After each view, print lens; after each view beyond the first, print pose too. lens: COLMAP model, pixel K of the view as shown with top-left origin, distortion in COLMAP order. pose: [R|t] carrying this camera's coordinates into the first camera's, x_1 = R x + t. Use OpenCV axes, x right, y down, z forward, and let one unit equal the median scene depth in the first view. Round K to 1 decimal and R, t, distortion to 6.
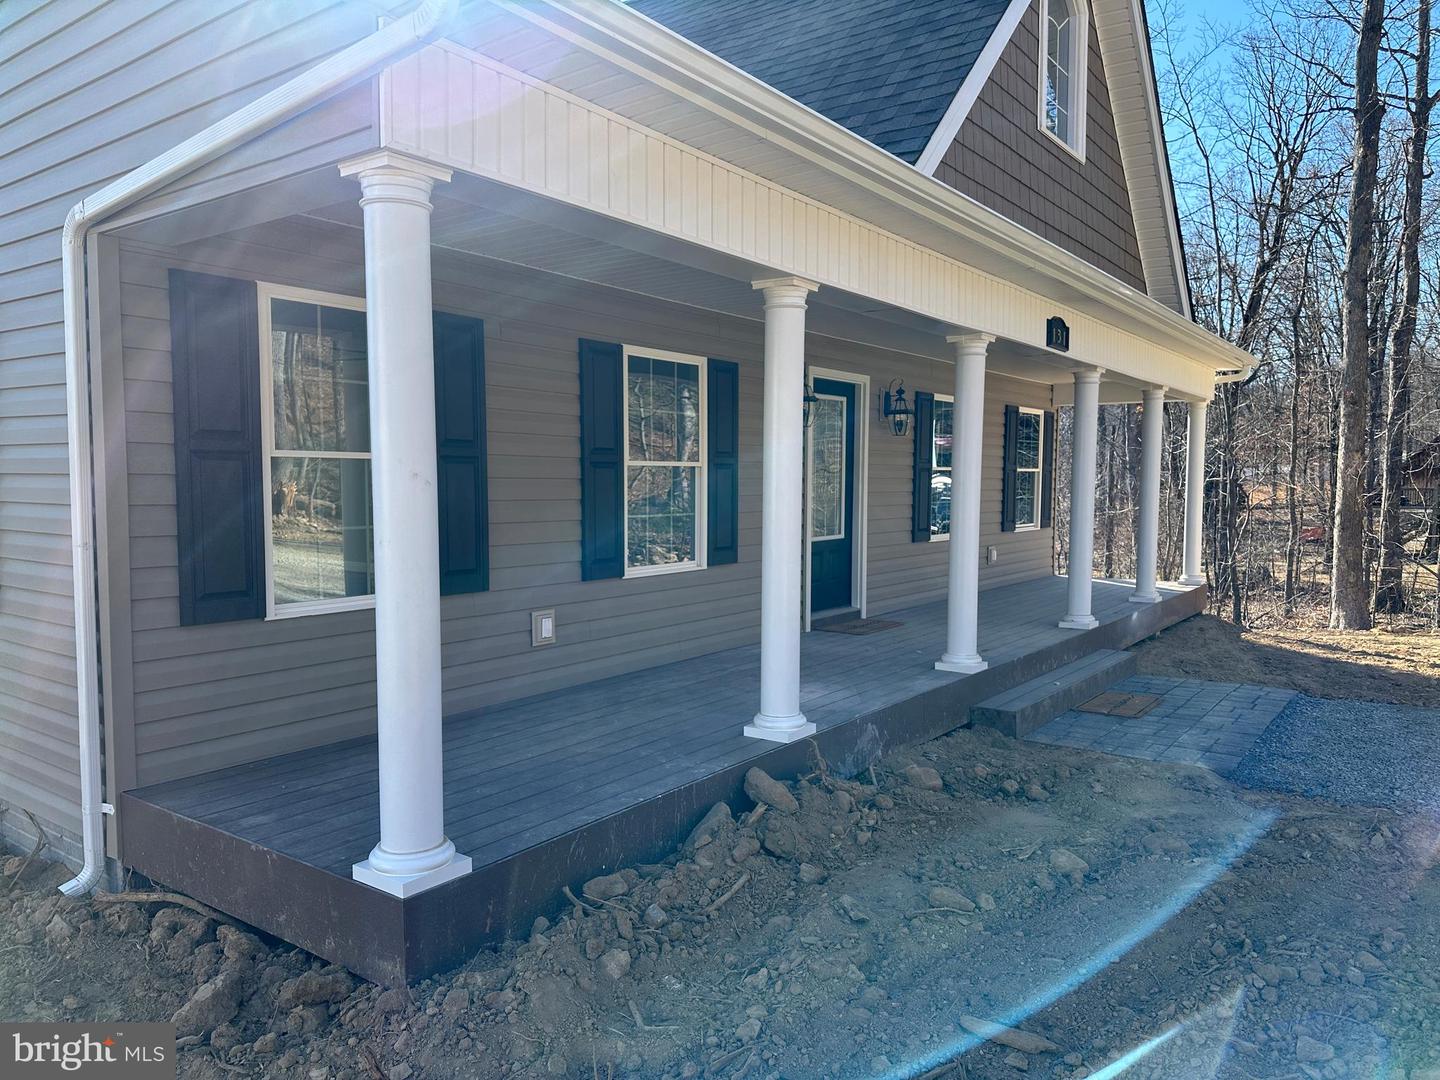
lens RADIAL K [[1020.7, 0, 720.0], [0, 1020.7, 540.0], [0, 0, 1]] dist [0.002247, 0.000329]
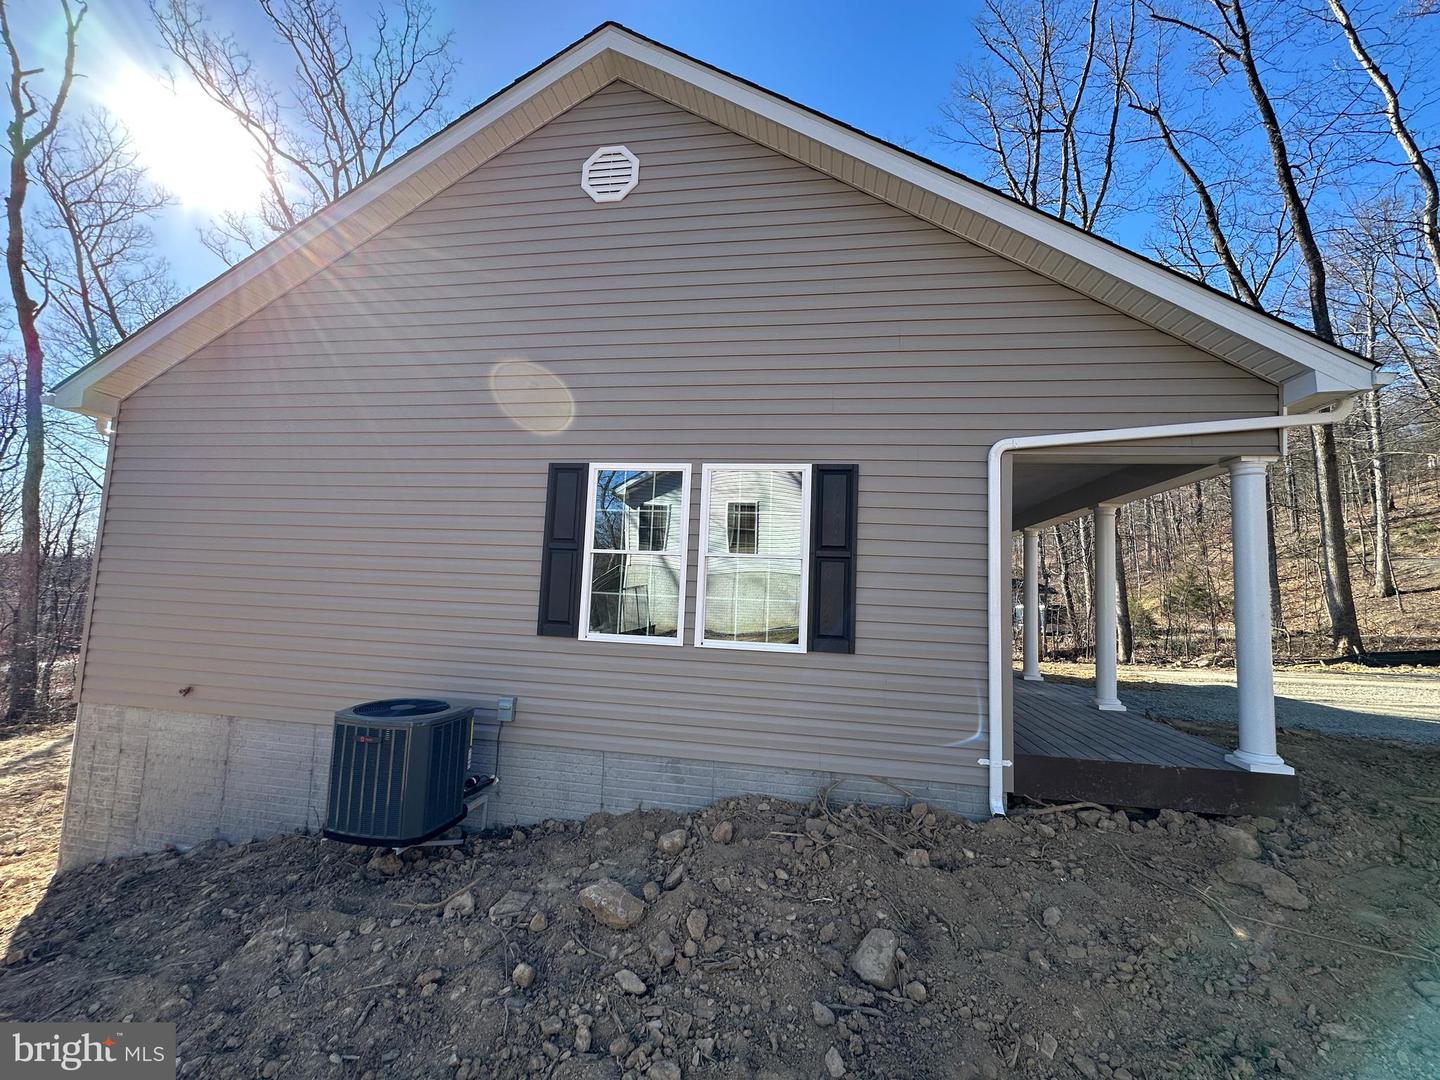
lens RADIAL K [[570.4, 0, 720.0], [0, 570.4, 540.0], [0, 0, 1]] dist [-0.000228, -0.000014]
pose [[0.450701, -0.026973, -0.892267, 0.505196], [-0.085327, 0.993665, -0.073138, -0.040053], [0.888588, 0.109098, 0.445544, 0.640789]]
